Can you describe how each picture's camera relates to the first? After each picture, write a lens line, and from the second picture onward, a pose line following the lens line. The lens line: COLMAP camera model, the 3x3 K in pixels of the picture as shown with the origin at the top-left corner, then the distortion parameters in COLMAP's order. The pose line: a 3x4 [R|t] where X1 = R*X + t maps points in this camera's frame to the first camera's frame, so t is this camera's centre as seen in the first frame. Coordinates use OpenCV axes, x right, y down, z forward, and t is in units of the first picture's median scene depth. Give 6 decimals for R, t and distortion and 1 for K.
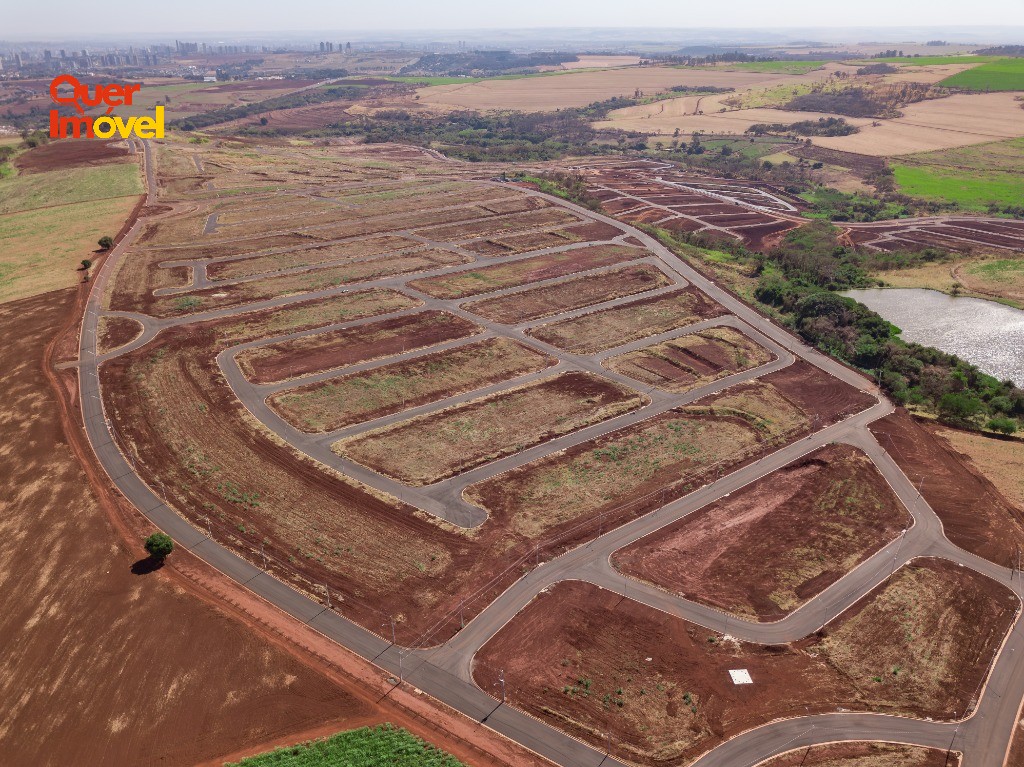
lens RADIAL K [[786.7, 0, 512.9], [0, 786.7, 387.1], [0, 0, 1]] dist [0.008478, -0.010724]
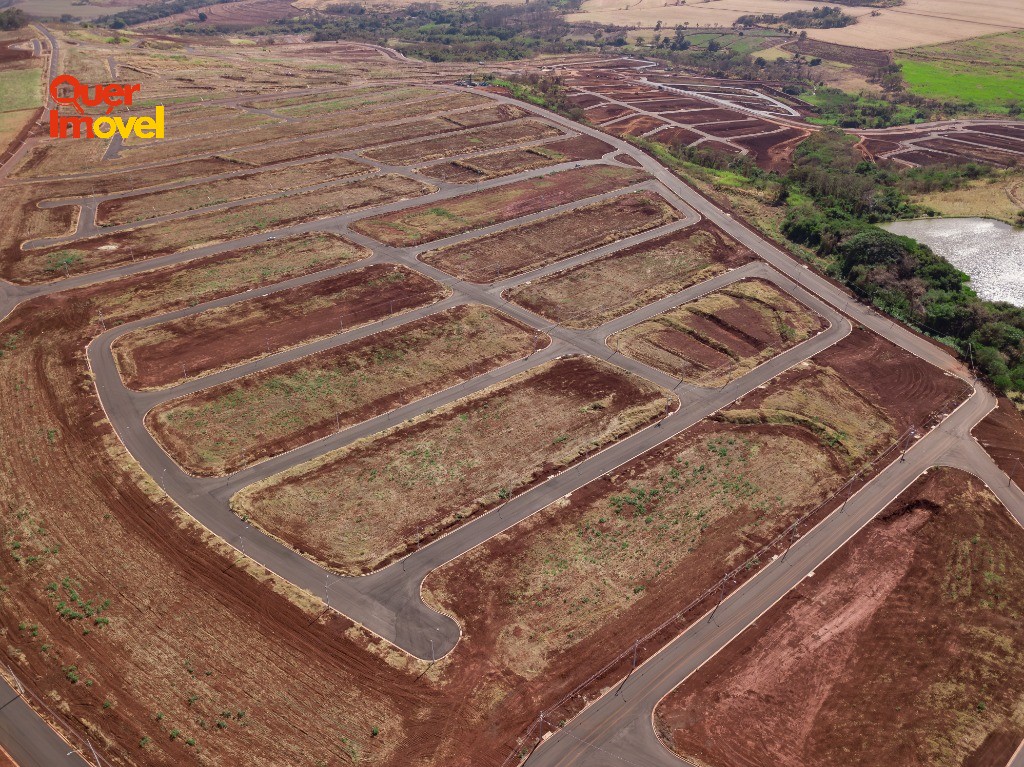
lens RADIAL K [[793.1, 0, 511.0], [0, 793.1, 381.0], [0, 0, 1]] dist [-0.004896, 0.012766]
pose [[0.999239, -0.023529, 0.031103, -0.002619], [0.020090, 0.994102, 0.106576, -0.054961], [-0.033428, -0.105870, 0.993818, 0.175720]]
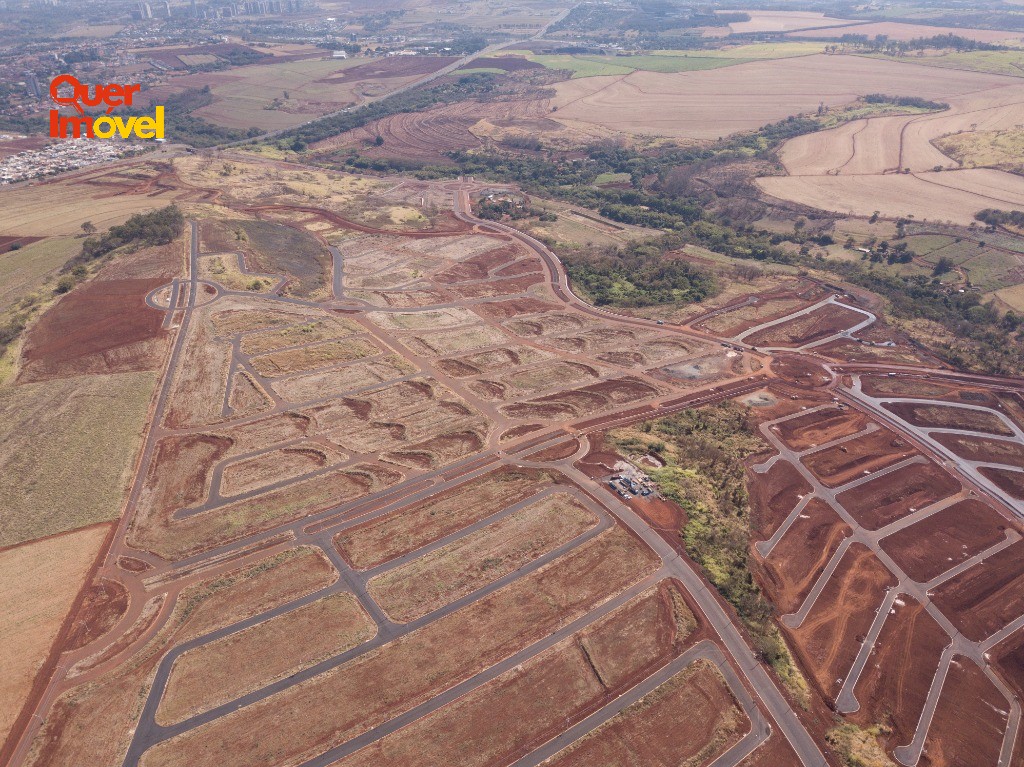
lens RADIAL K [[793.0, 0, 511.6], [0, 793.0, 380.0], [0, 0, 1]] dist [-0.001291, 0.004755]
pose [[0.983470, 0.089415, -0.157452, -0.021784], [-0.075986, 0.993098, 0.089346, -0.714702], [0.164355, -0.075905, 0.983476, 0.560827]]
